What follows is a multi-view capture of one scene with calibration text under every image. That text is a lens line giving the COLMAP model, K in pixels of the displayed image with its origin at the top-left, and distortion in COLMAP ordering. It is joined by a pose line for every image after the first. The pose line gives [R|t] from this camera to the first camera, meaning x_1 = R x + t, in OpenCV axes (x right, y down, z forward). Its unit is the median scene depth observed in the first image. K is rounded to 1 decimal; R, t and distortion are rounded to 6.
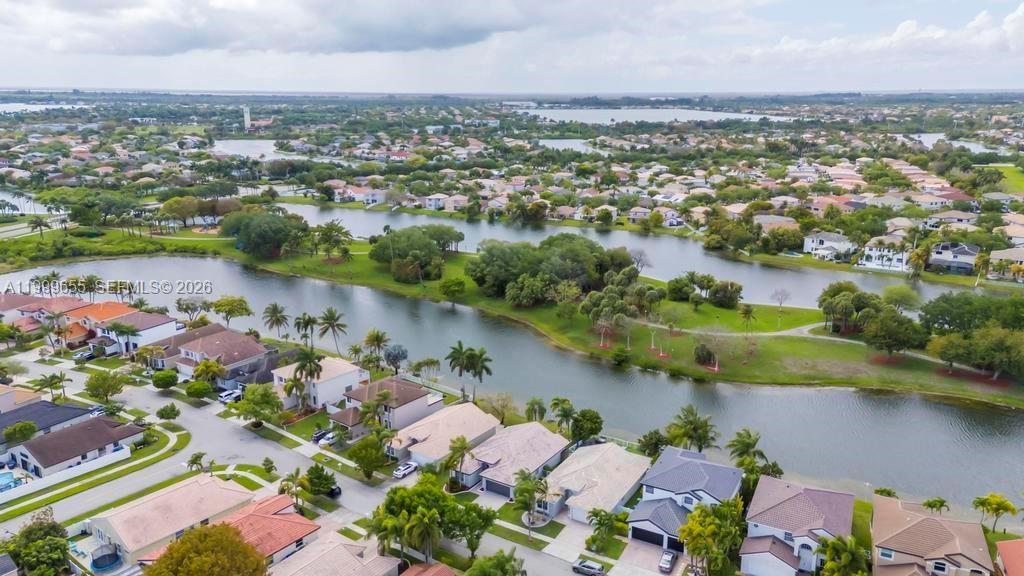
lens RADIAL K [[761.7, 0, 512.0], [0, 761.7, 288.0], [0, 0, 1]] dist [0.079477, 0.000582]
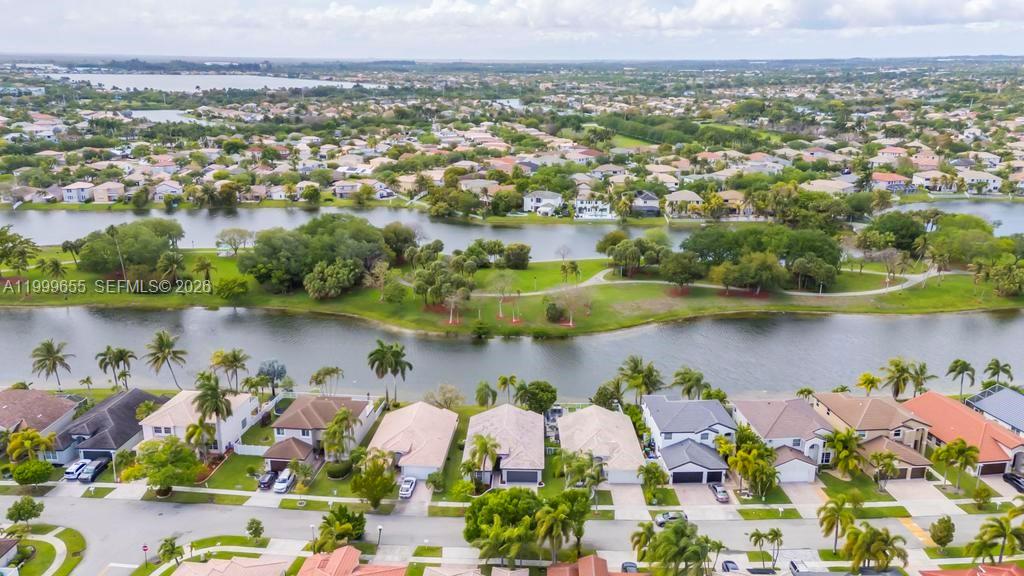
lens RADIAL K [[786.6, 0, 512.0], [0, 786.6, 288.0], [0, 0, 1]] dist [0.078997, 0.000936]
pose [[0.850954, -0.147087, 0.504226, -0.261770], [0.130593, 0.989092, 0.068132, -0.021901], [-0.508747, 0.007871, 0.860880, 0.080322]]
